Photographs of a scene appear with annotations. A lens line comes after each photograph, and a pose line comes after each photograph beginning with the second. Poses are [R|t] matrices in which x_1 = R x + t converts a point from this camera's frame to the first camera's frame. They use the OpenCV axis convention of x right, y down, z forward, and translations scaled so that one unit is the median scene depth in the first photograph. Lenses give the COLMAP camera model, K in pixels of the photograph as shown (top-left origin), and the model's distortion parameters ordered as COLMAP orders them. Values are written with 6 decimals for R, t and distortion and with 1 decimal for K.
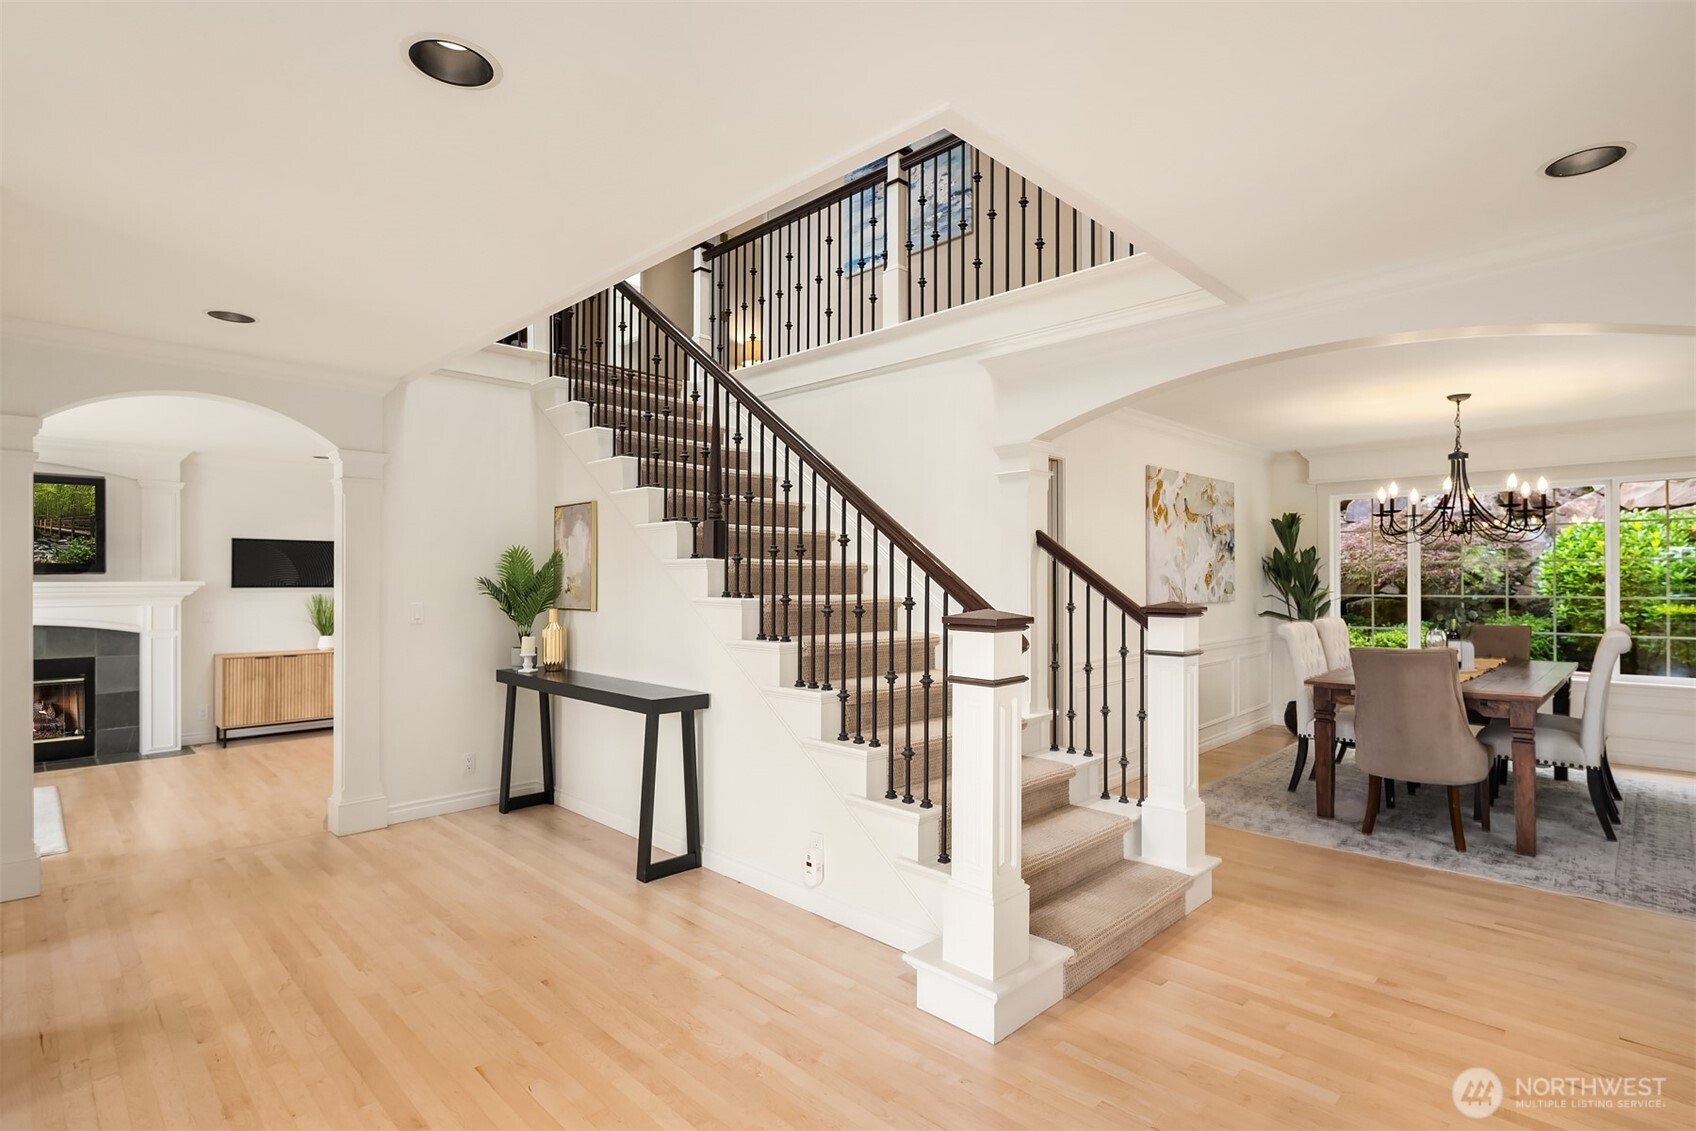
lens RADIAL K [[829.9, 0, 848.0], [0, 829.9, 565.5], [0, 0, 1]] dist [0.001887, -0.000348]
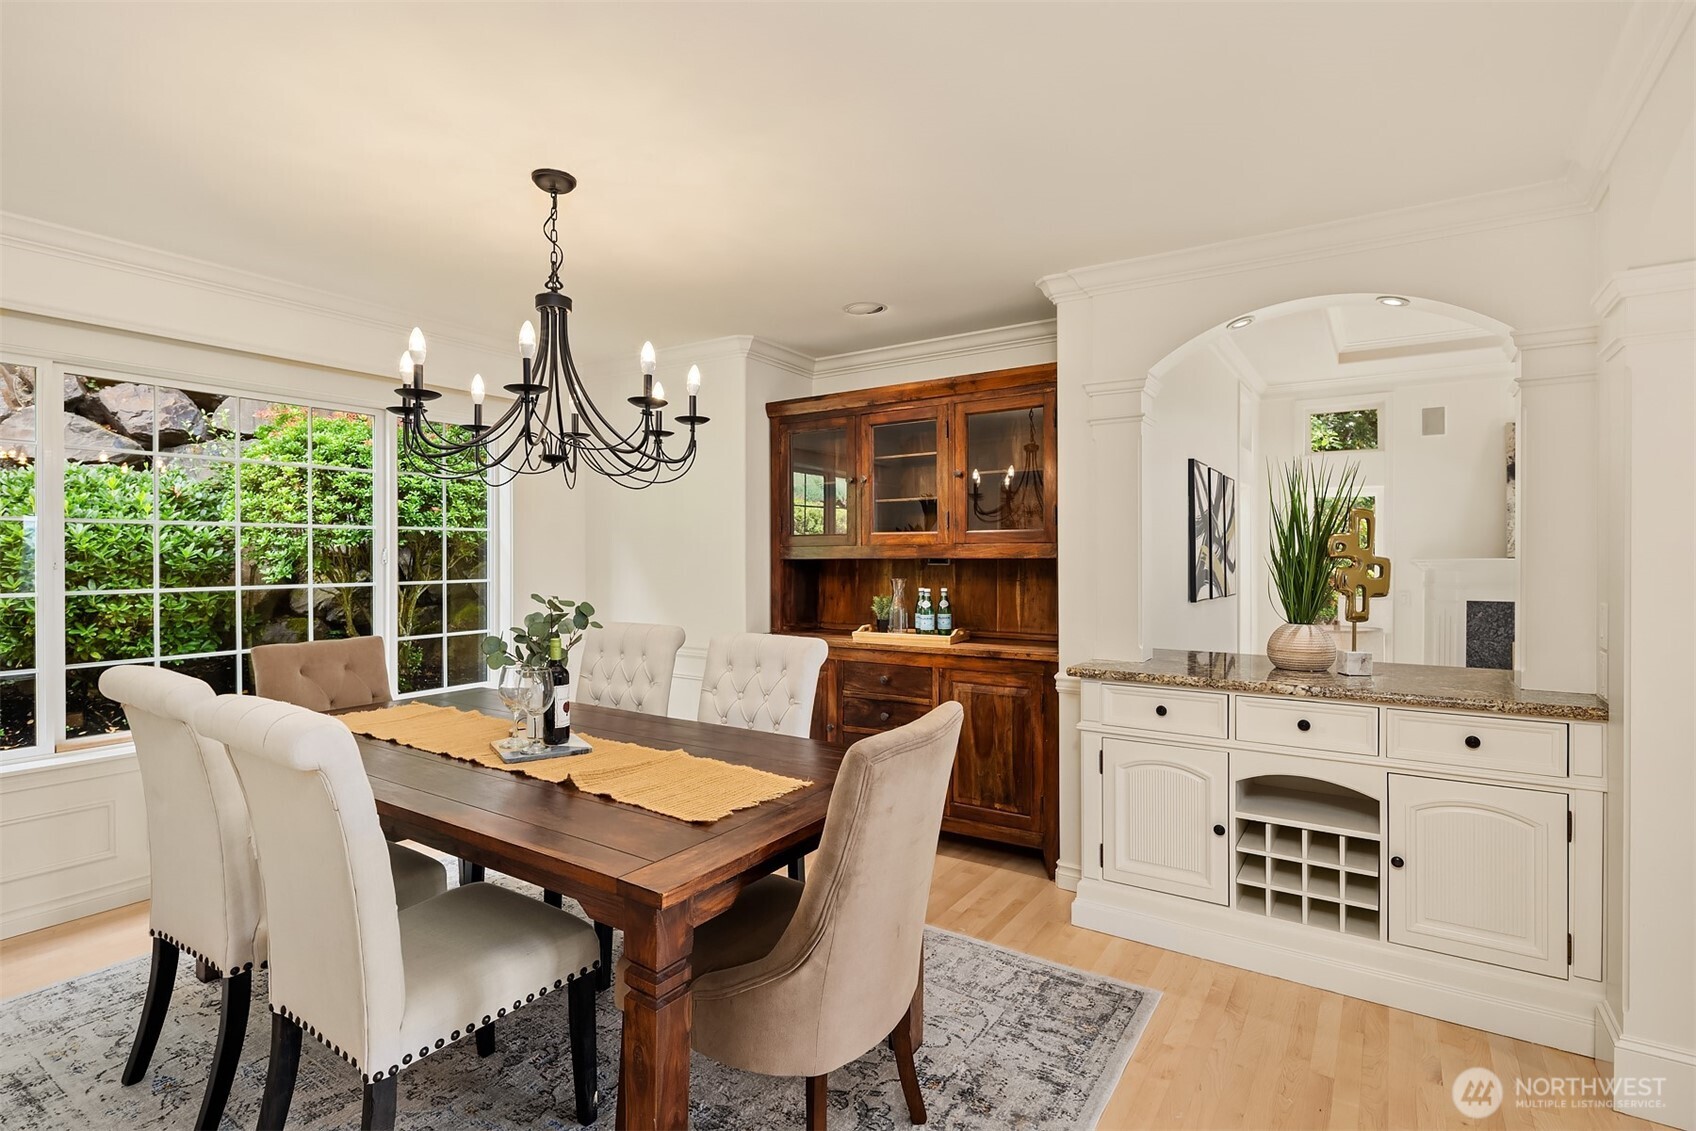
lens RADIAL K [[829.9, 0, 848.0], [0, 829.9, 565.5], [0, 0, 1]] dist [0.001887, -0.000348]
pose [[-0.187038, -0.010273, 0.982299, 0.245018], [-0.011559, 0.999899, 0.008256, 0.017597], [-0.982285, -0.009810, -0.187138, 1.011803]]
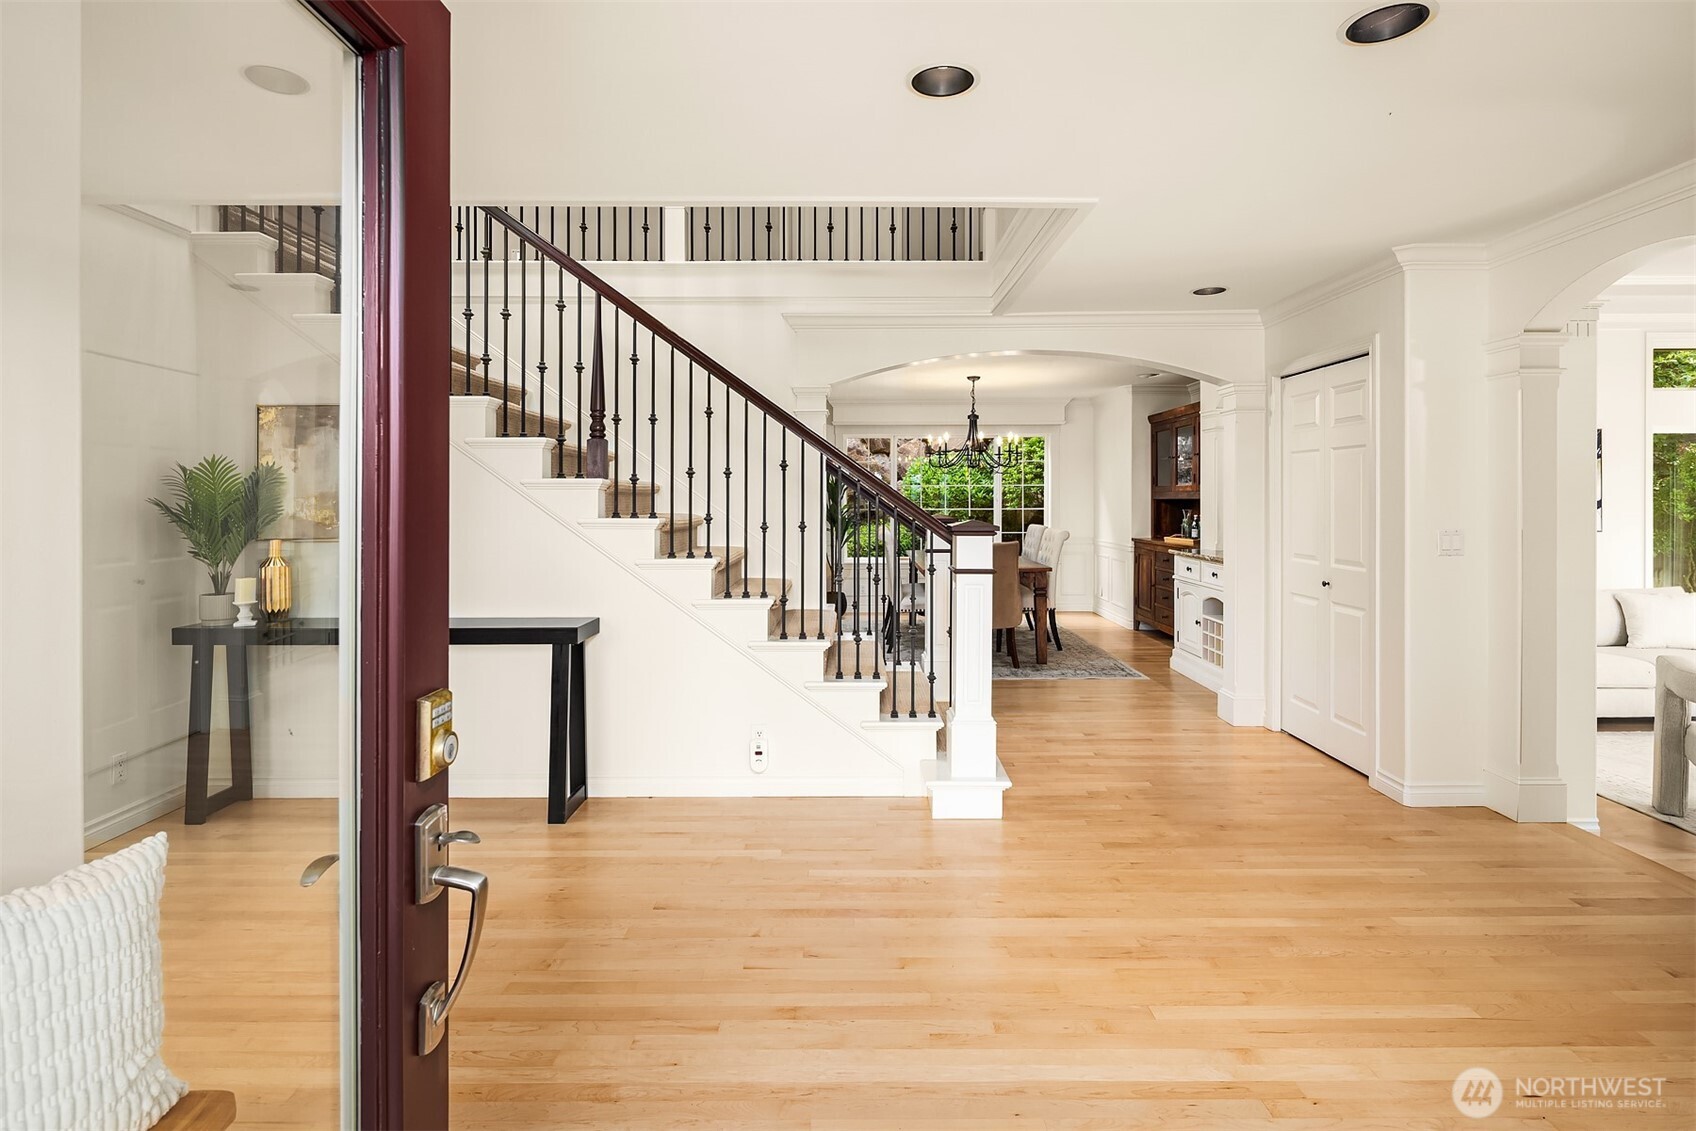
lens RADIAL K [[822.3, 0, 850.6], [0, 822.3, 497.5], [0, 0, 1]] dist [-0.002939, -0.001024]
pose [[0.712216, -0.003720, 0.701951, -0.534933], [-0.007793, 0.999882, 0.013205, -0.002012], [-0.701918, -0.014875, 0.712103, 0.088560]]
